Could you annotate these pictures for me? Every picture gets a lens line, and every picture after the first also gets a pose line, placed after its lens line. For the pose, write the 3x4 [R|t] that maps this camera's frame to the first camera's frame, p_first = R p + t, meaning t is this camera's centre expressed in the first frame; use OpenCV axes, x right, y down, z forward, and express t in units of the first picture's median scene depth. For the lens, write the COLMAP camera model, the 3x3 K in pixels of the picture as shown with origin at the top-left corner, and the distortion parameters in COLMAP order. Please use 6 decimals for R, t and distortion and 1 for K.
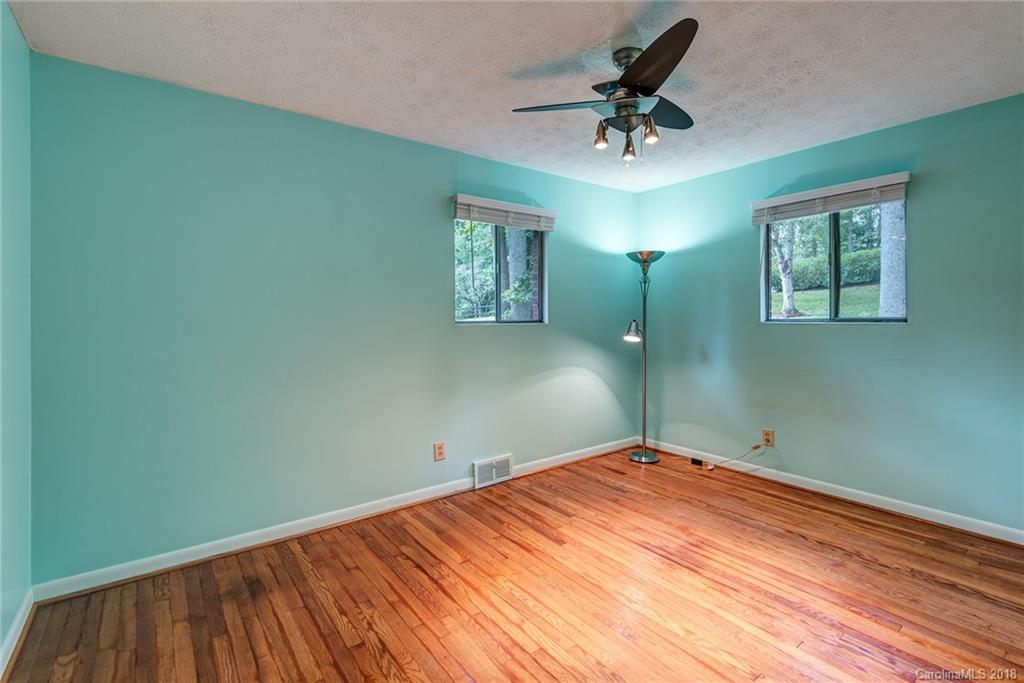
lens RADIAL K [[476.6, 0, 519.1], [0, 476.6, 316.3], [0, 0, 1]] dist [0.039035, -0.021261]
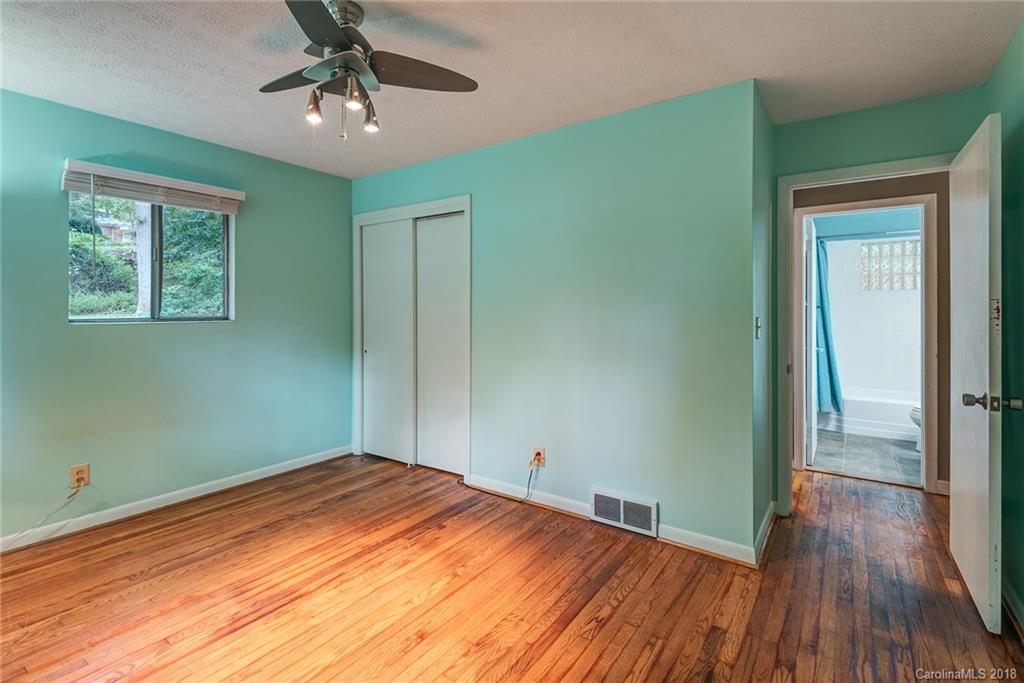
lens RADIAL K [[474.4, 0, 512.5], [0, 474.4, 296.5], [0, 0, 1]] dist [-0.020836, -0.000096]
pose [[-0.304465, 0.040277, 0.951672, -0.544321], [0.009744, 0.999185, -0.039170, 0.009004], [-0.952474, -0.002653, -0.304609, 0.800687]]
